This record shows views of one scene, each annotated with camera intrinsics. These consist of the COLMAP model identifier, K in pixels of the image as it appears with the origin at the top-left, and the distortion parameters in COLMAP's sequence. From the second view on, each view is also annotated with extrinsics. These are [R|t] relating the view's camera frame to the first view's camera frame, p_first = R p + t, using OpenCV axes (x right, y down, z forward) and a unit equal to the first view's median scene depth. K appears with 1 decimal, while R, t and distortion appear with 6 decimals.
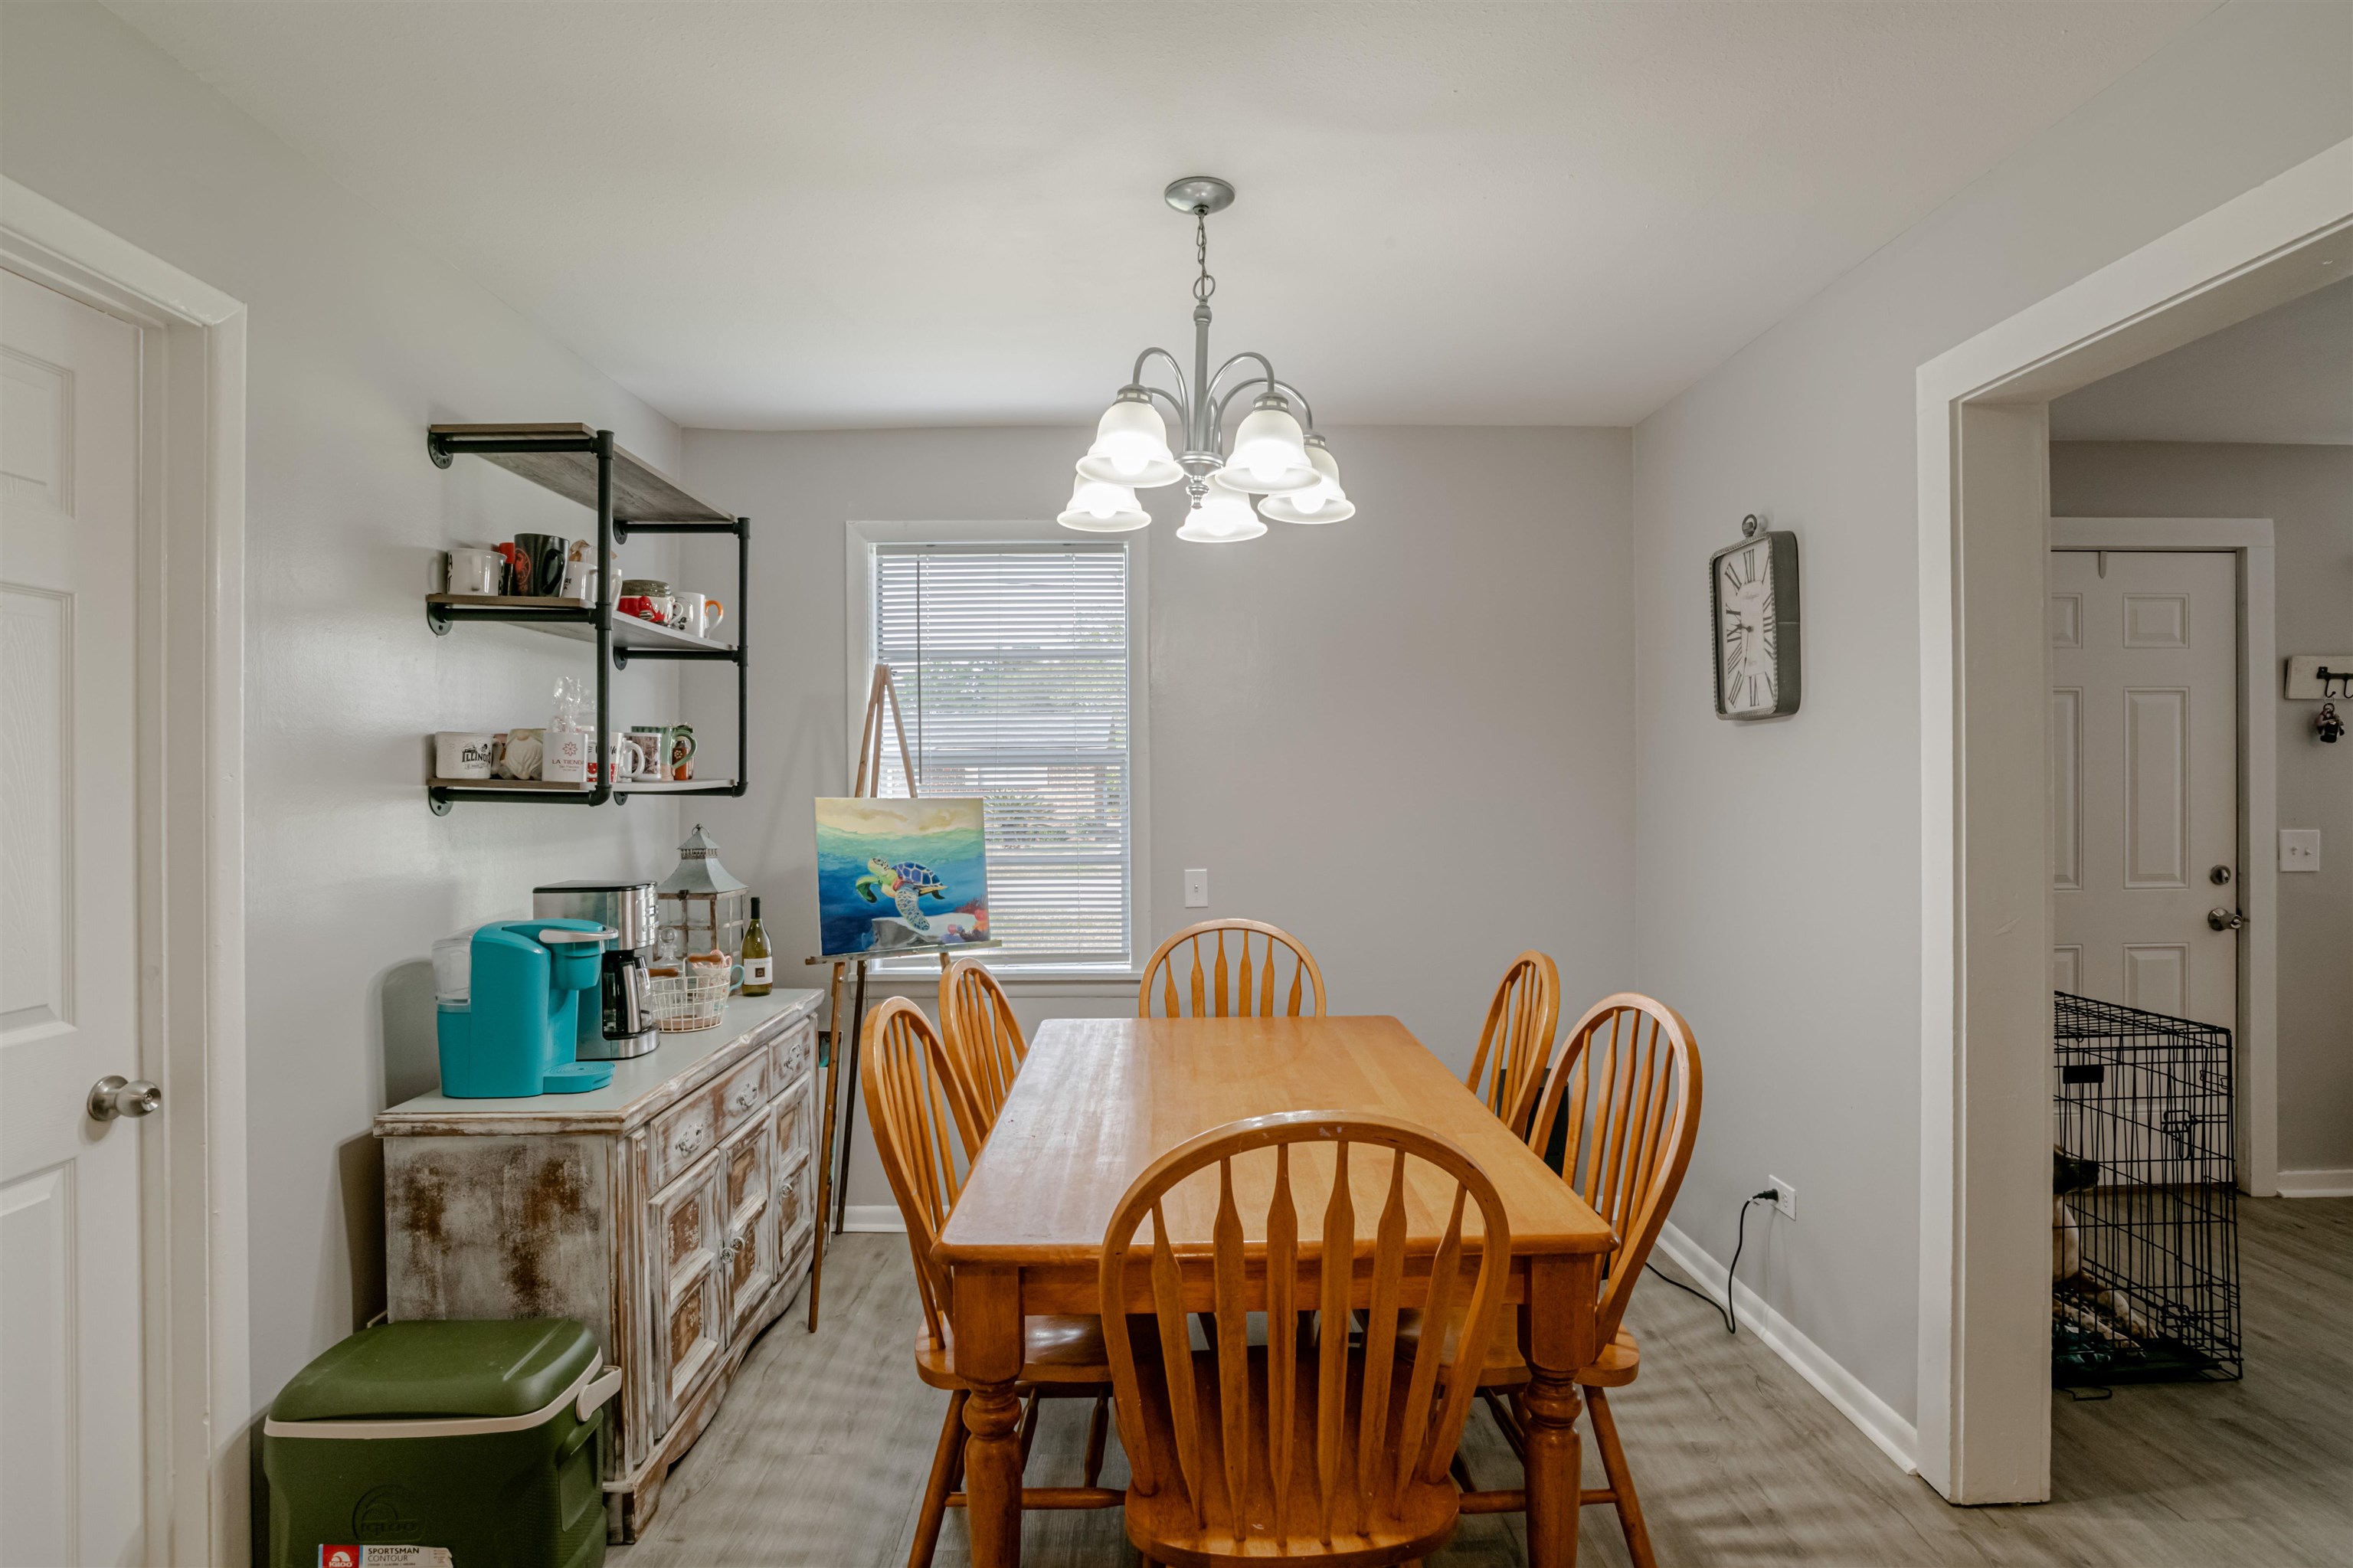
lens RADIAL K [[1203.9, 0, 1194.1], [0, 1203.9, 774.8], [0, 0, 1]] dist [-0.061991, 0.024778]
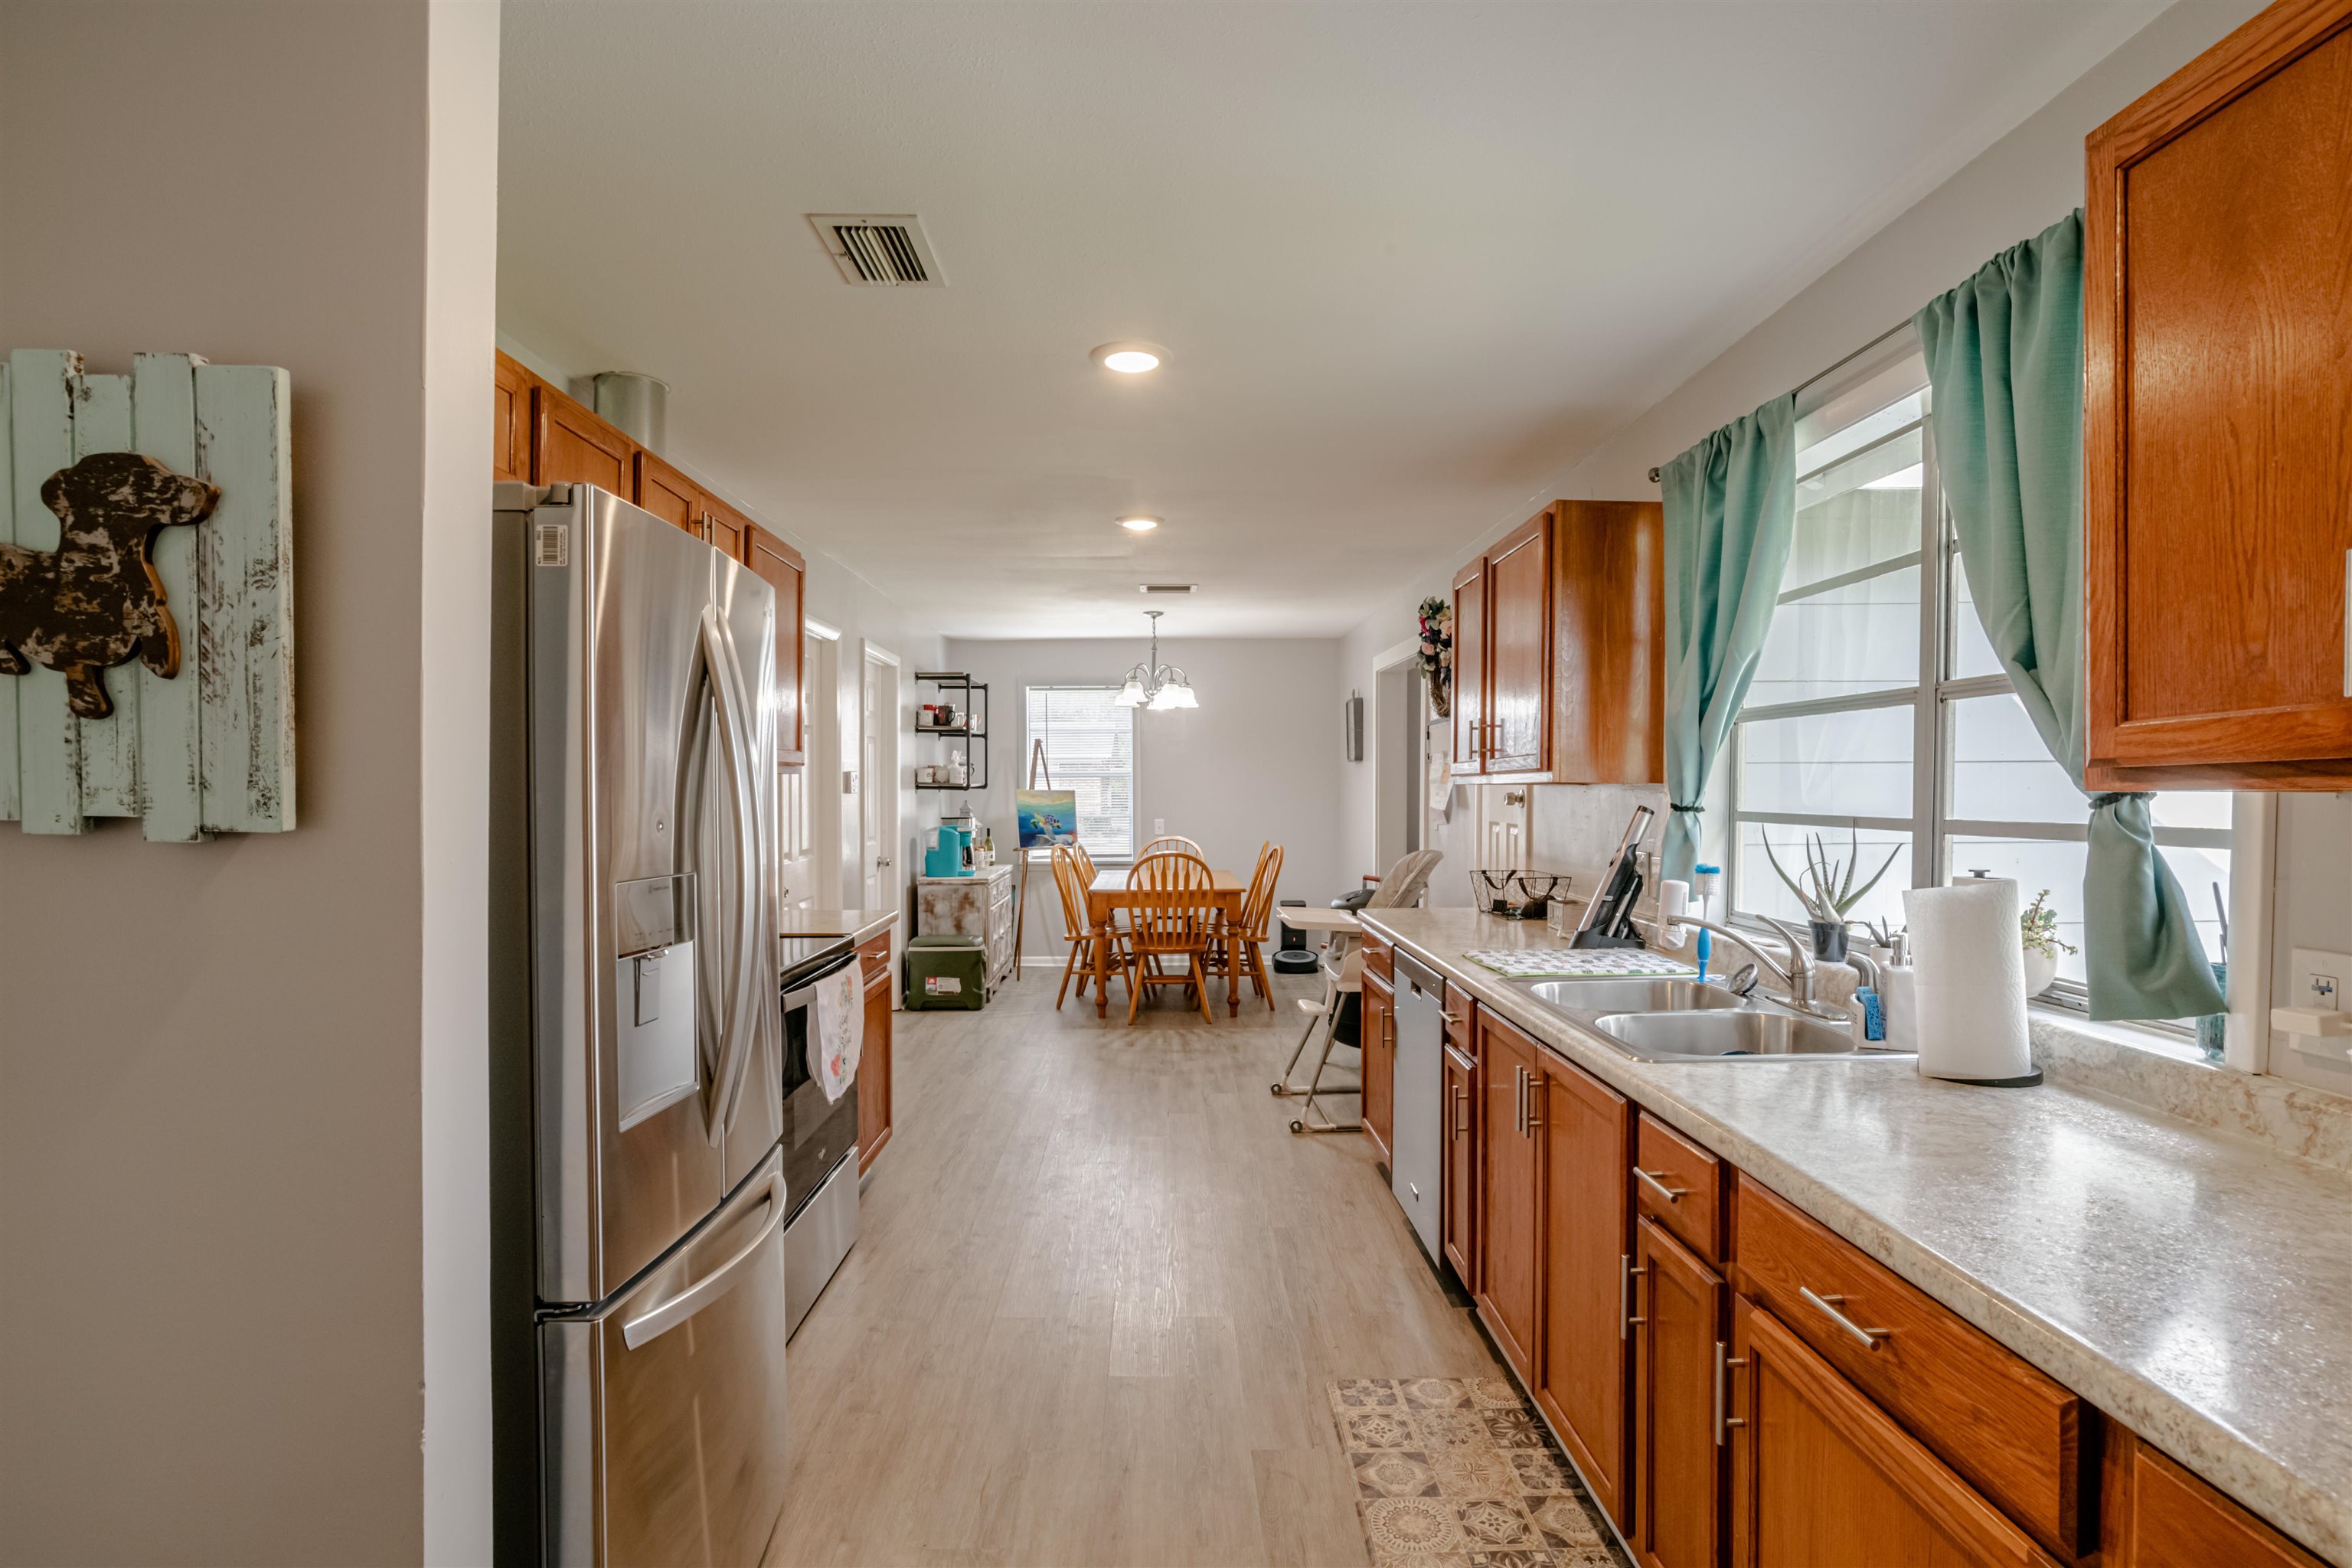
lens RADIAL K [[1164.9, 0, 1176.0], [0, 1164.9, 784.0], [0, 0, 1]] dist [0.000337, 0.000085]
pose [[0.999850, 0.000339, -0.017310, 0.120219], [-0.000244, 0.999985, 0.005481, -0.010664], [0.017311, -0.005476, 0.999835, -2.176079]]
